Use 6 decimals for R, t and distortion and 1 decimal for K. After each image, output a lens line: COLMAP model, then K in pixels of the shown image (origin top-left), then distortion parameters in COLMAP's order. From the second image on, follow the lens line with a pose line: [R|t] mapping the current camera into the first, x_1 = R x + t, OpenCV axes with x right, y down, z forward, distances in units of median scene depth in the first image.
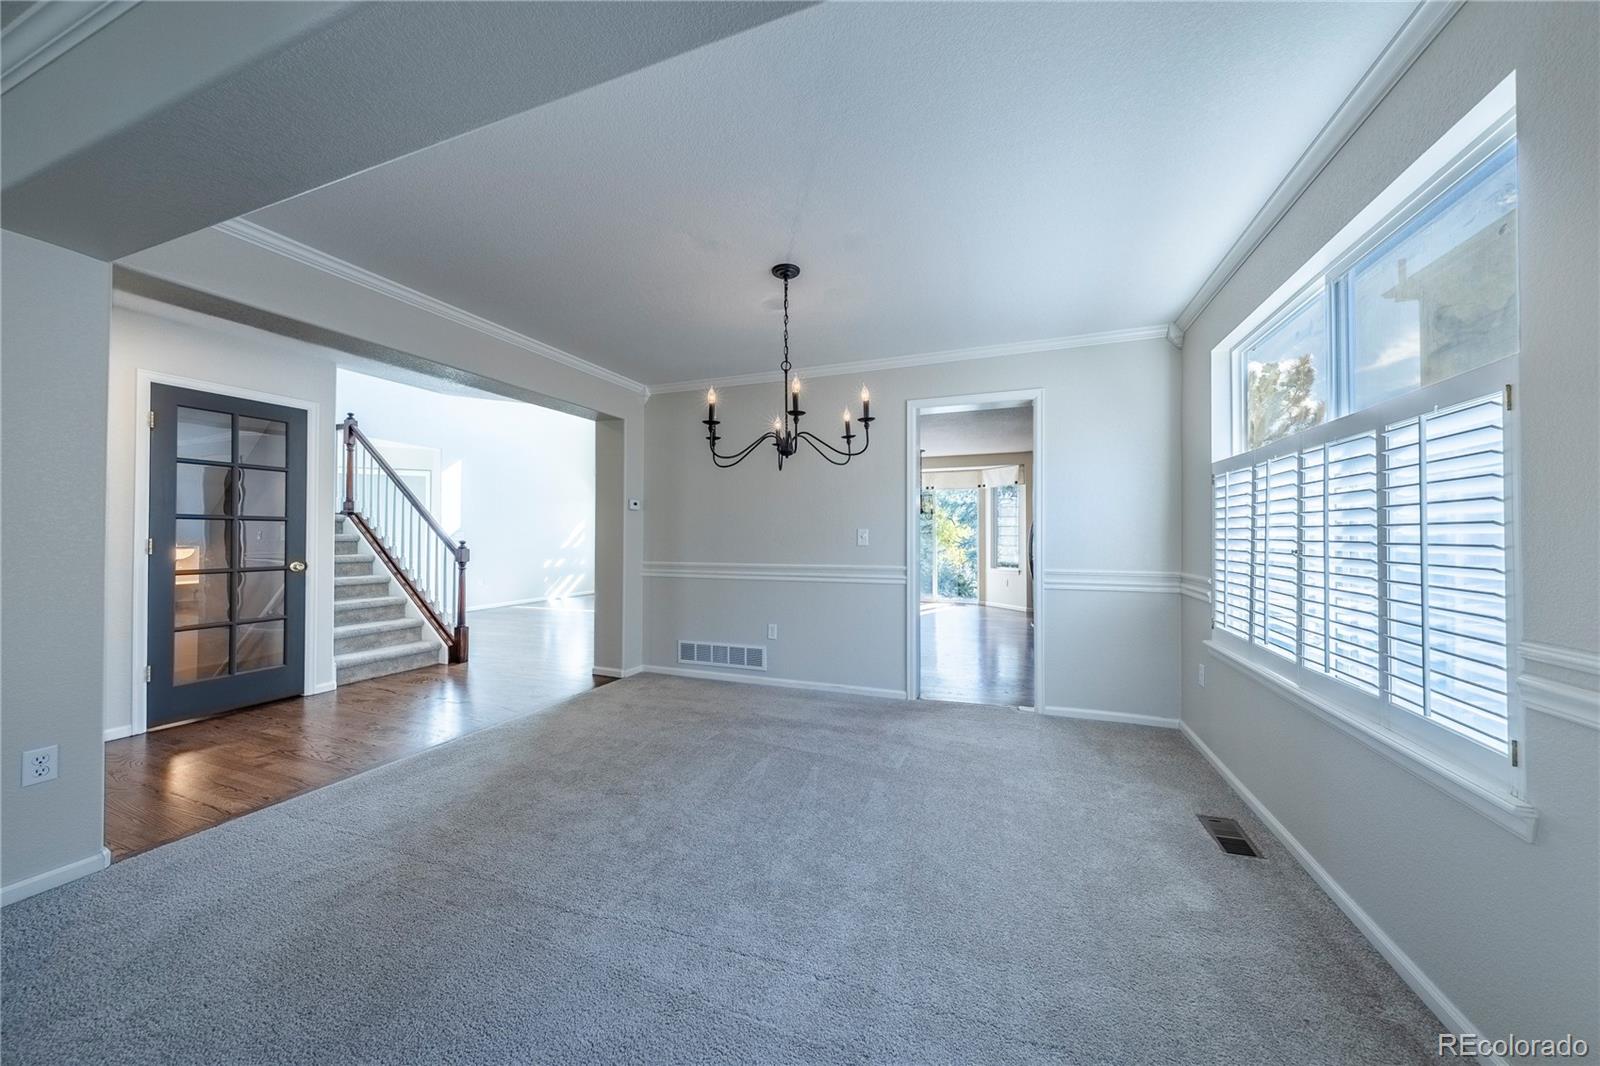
lens RADIAL K [[548.9, 0, 788.3], [0, 548.9, 529.5], [0, 0, 1]] dist [-0.000943, 0.000139]
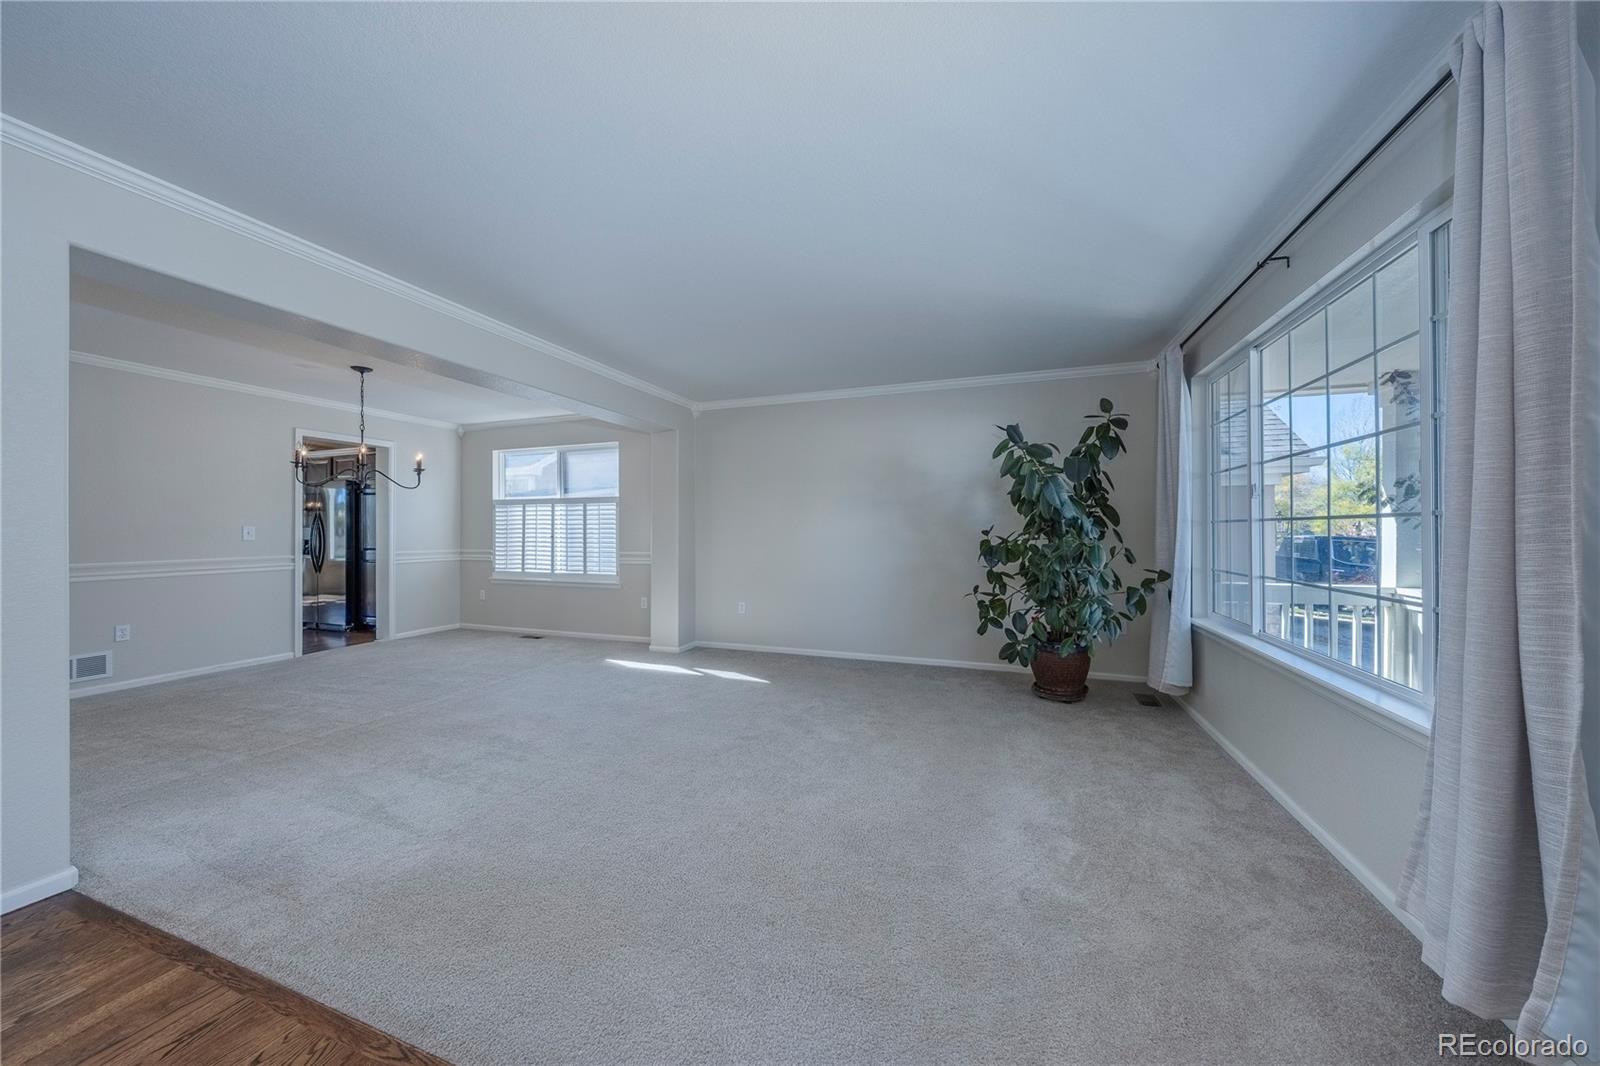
lens RADIAL K [[548.9, 0, 796.1], [0, 548.9, 538.6], [0, 0, 1]] dist [-0.000943, 0.000139]
pose [[-0.040008, -0.012562, 0.999120, -1.316658], [-0.008636, 0.999888, 0.012226, 0.001028], [-0.999162, -0.008139, -0.040112, -0.157977]]
